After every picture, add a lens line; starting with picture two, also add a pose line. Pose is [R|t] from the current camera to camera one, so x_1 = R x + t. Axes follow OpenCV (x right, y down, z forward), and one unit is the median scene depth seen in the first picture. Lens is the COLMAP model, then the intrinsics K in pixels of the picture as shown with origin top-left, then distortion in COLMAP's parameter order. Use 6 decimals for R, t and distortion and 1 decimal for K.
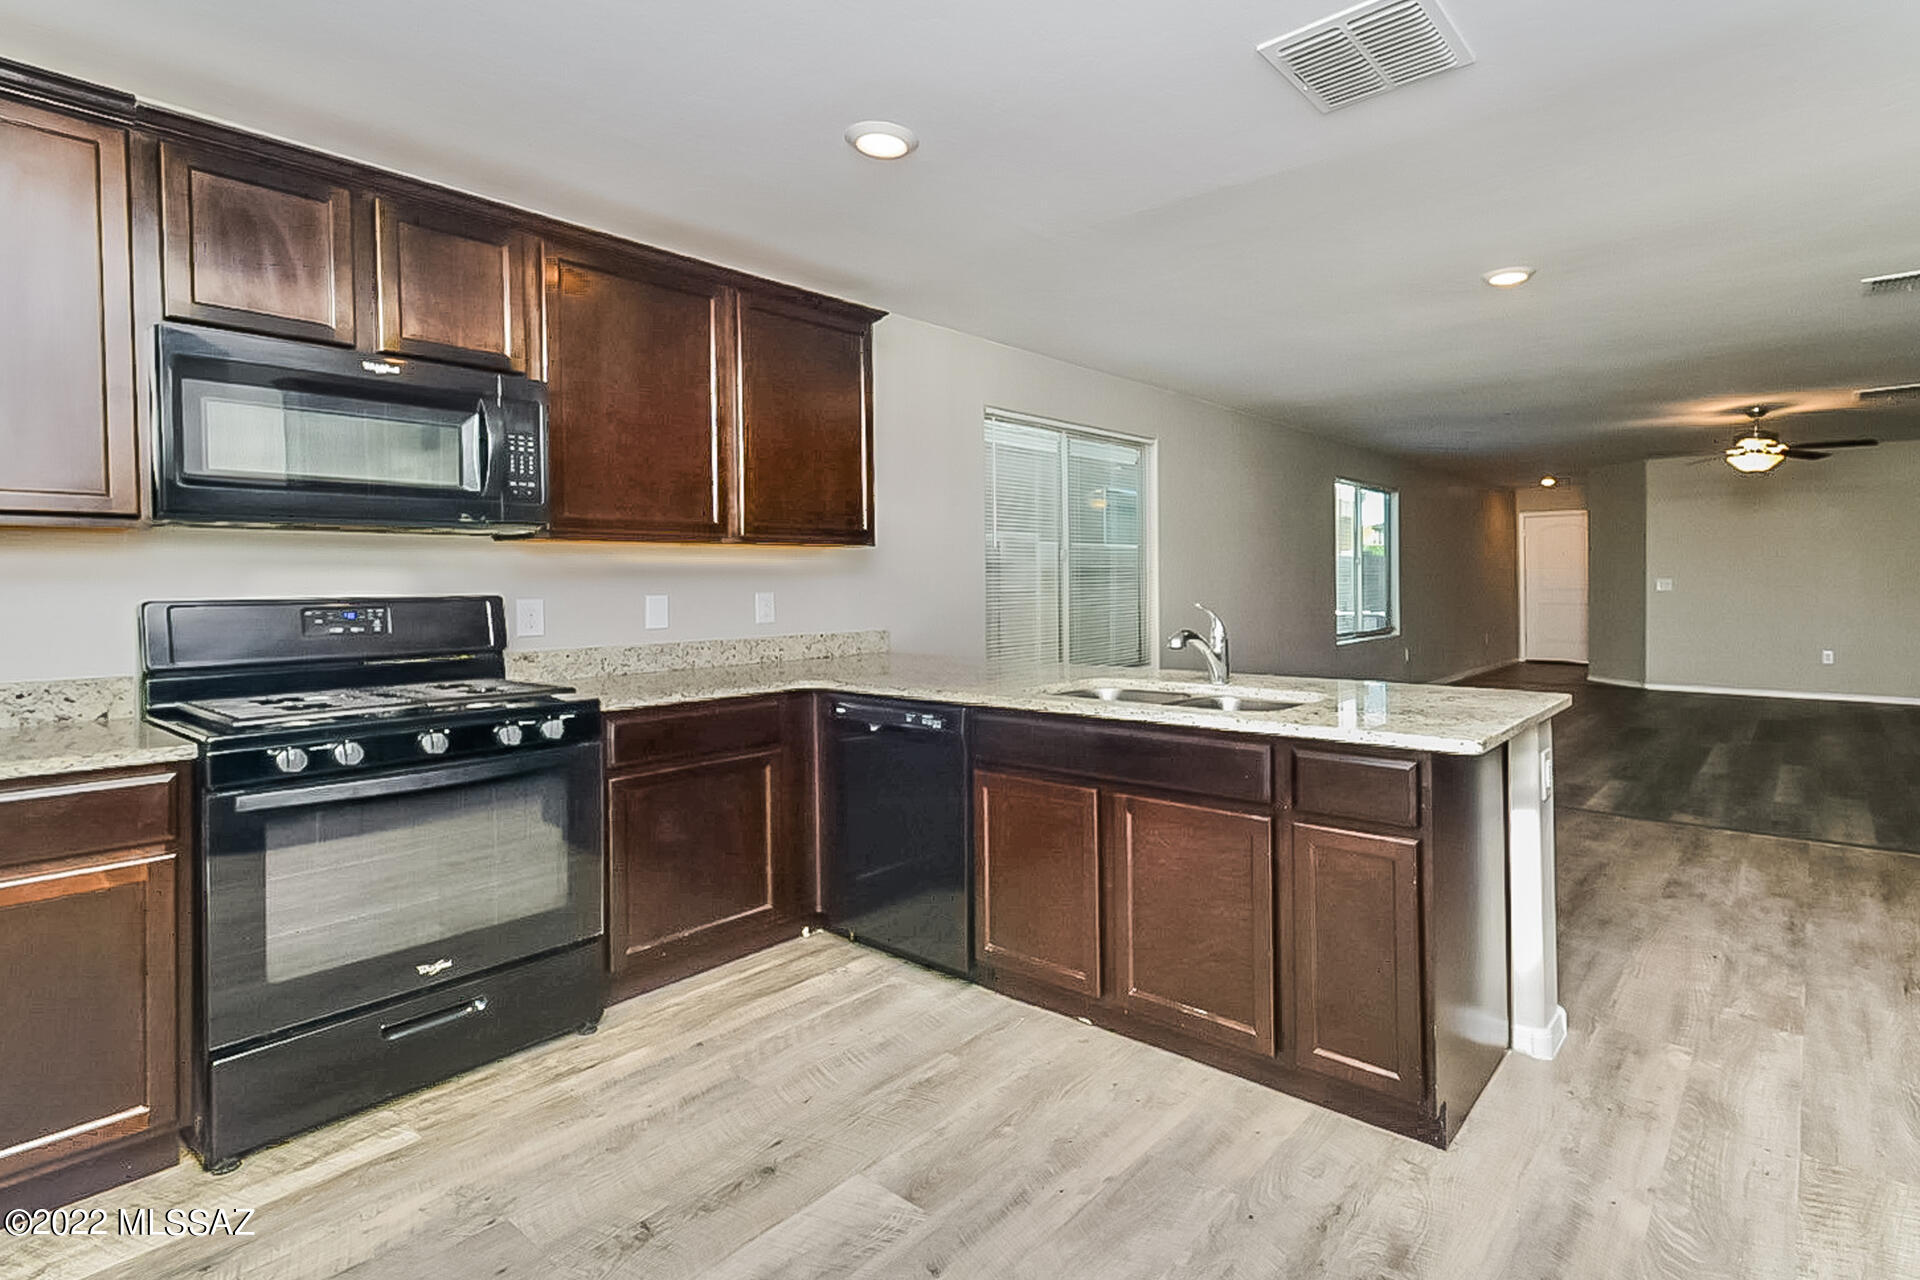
lens RADIAL K [[917.8, 0, 1038.5], [0, 917.8, 611.3], [0, 0, 1]] dist [-0.000406, -0.000158]
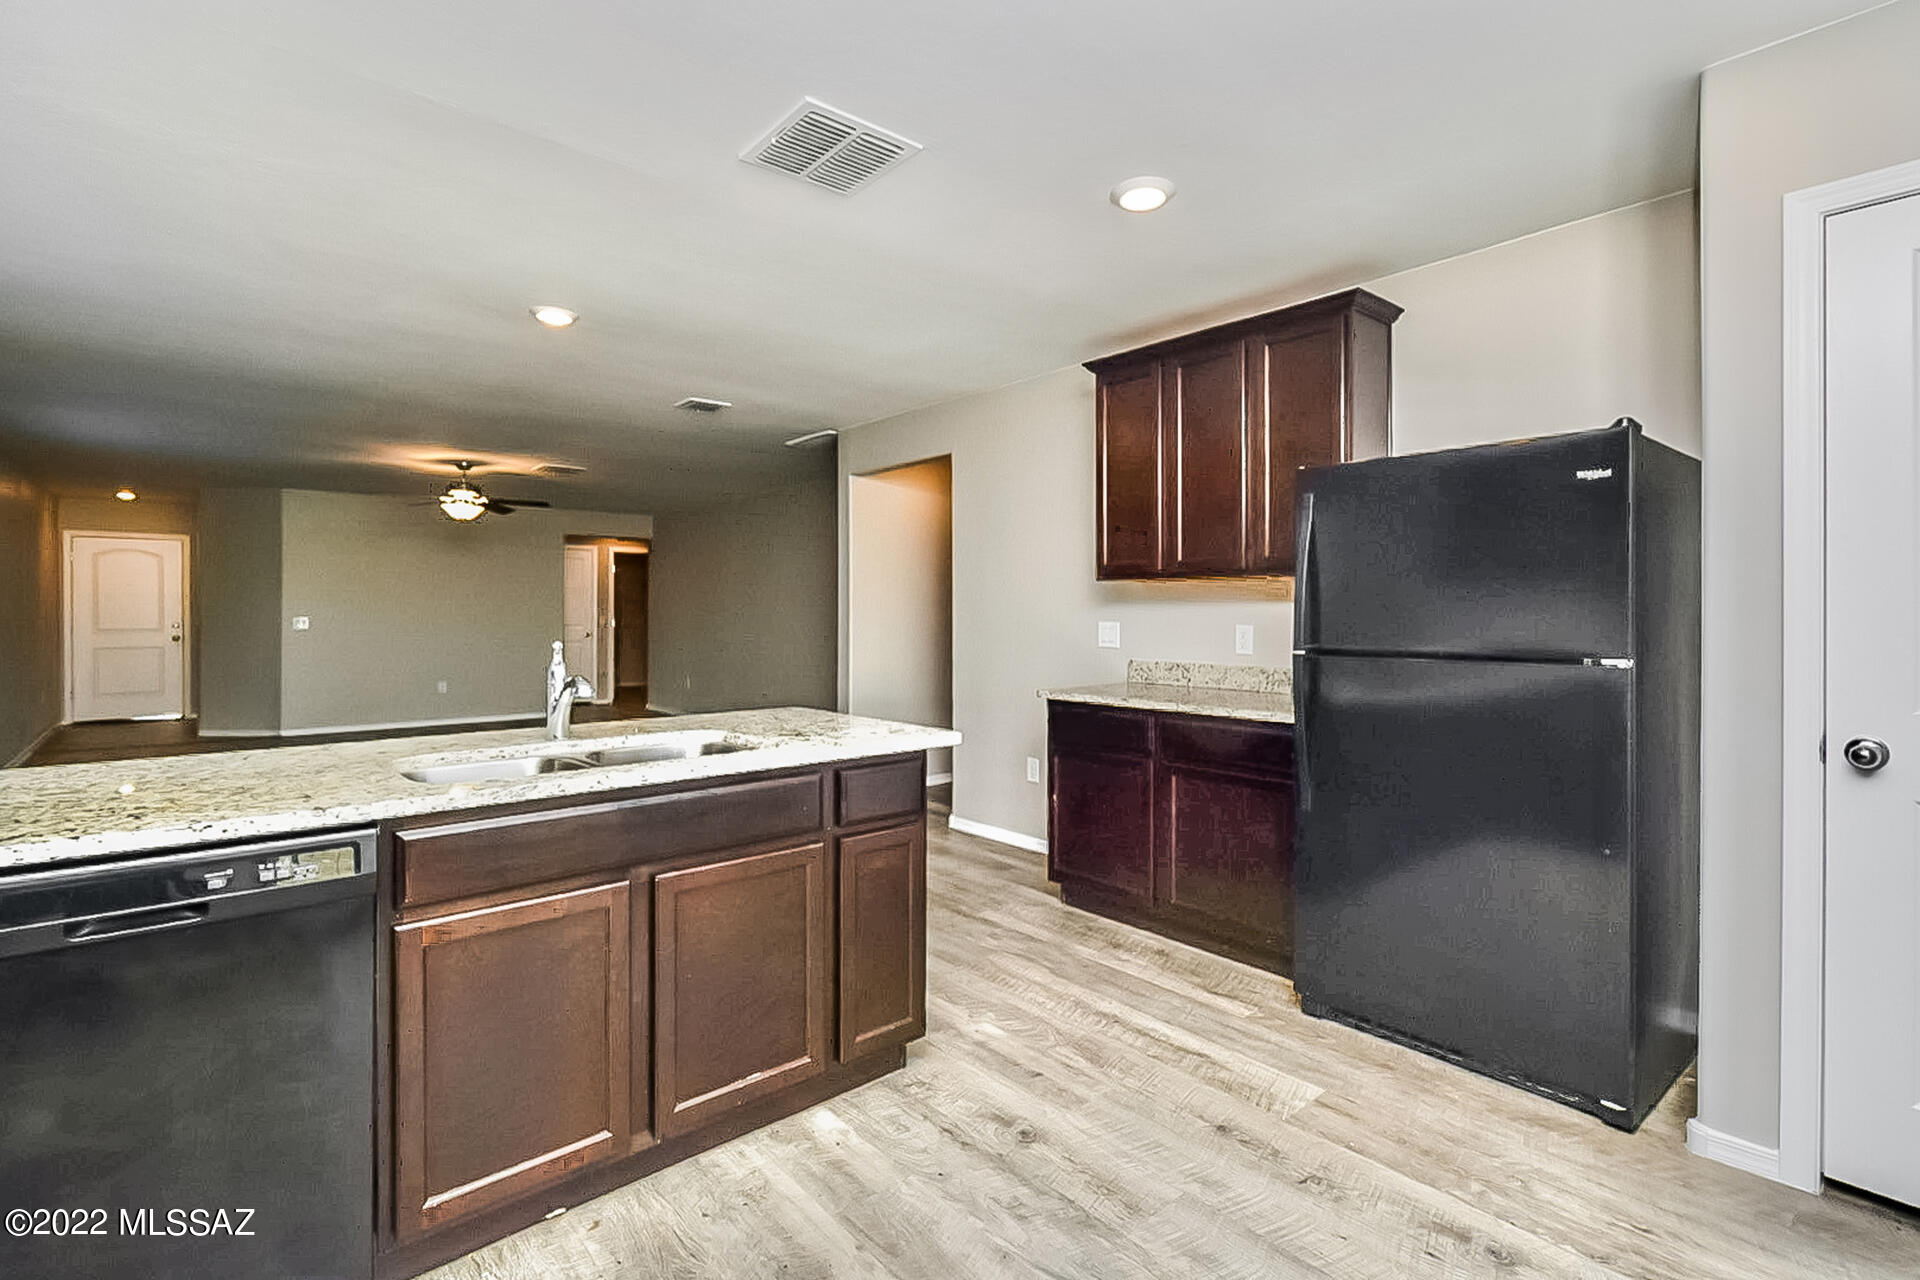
lens RADIAL K [[917.8, 0, 1038.5], [0, 917.8, 611.3], [0, 0, 1]] dist [-0.000406, -0.000158]
pose [[0.132641, 0.006286, 0.991144, -0.221155], [0.034816, 0.999333, -0.010997, -0.005725], [-0.990552, 0.035966, 0.132334, 0.175214]]
